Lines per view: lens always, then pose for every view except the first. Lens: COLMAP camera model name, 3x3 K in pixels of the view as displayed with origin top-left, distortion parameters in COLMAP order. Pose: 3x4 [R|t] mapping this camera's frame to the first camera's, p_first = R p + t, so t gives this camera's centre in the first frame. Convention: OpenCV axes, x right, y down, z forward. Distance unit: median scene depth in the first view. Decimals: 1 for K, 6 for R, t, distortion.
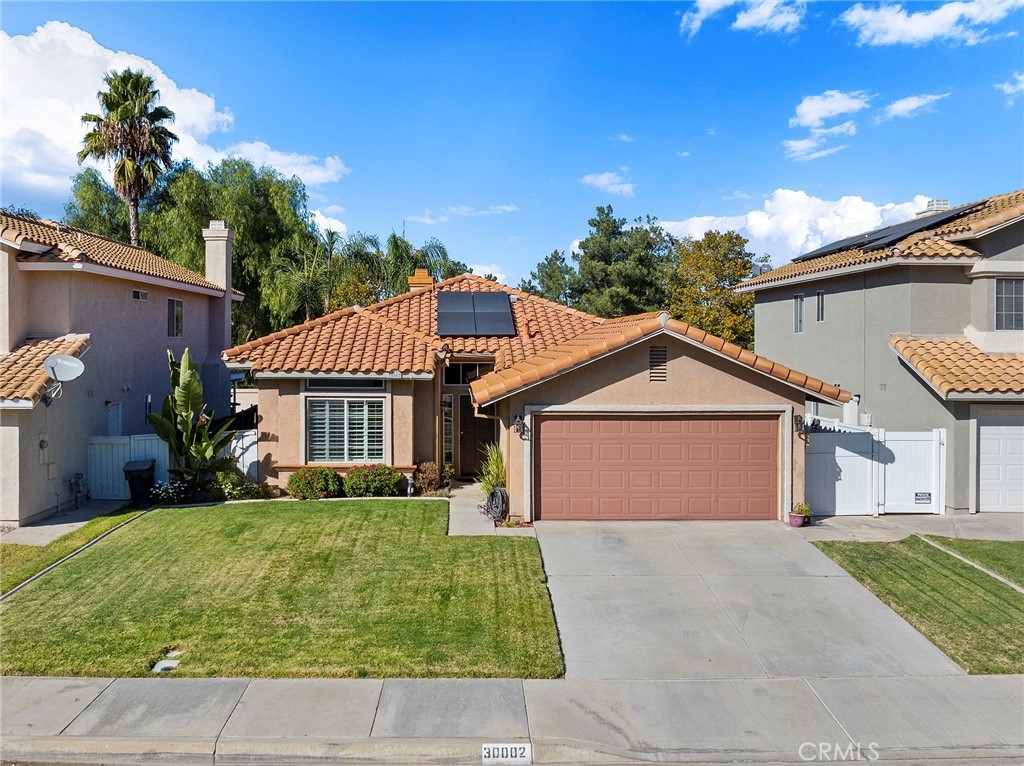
lens RADIAL K [[739.3, 0, 517.2], [0, 739.3, 359.6], [0, 0, 1]] dist [-0.008644, -0.008383]
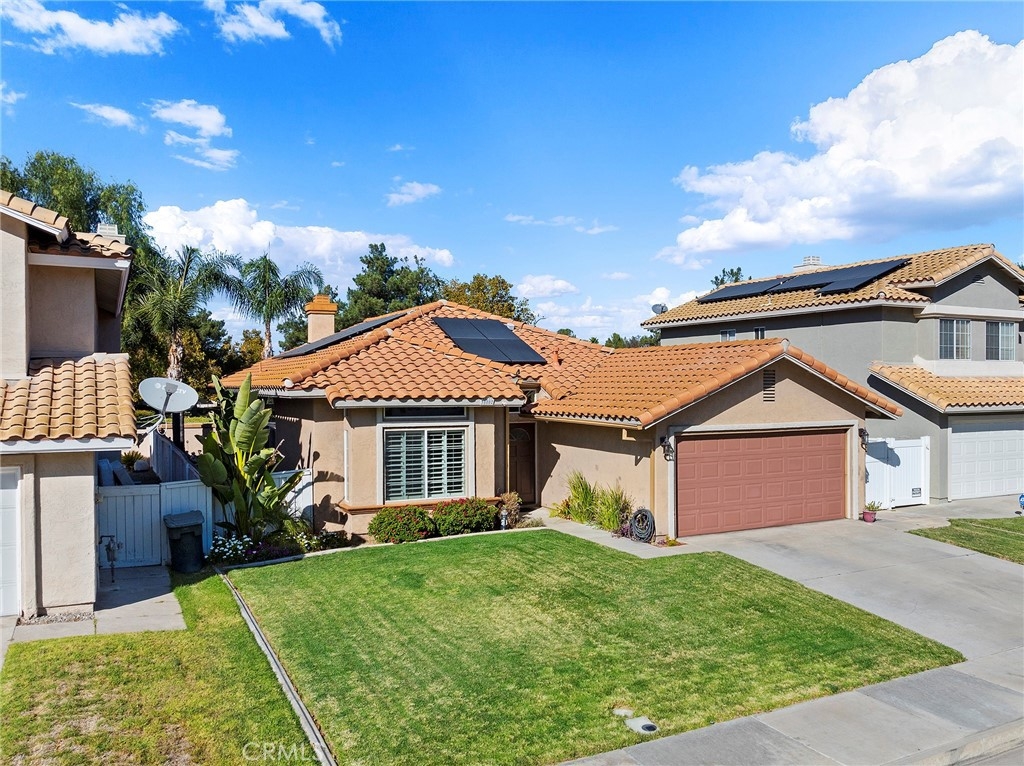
lens RADIAL K [[711.9, 0, 530.8], [0, 711.9, 401.5], [0, 0, 1]] dist [-0.012892, -0.005518]
pose [[0.913994, -0.014981, 0.405450, -0.484455], [0.012949, 0.999886, 0.007754, 0.014530], [-0.405520, -0.001837, 0.914084, 0.151689]]
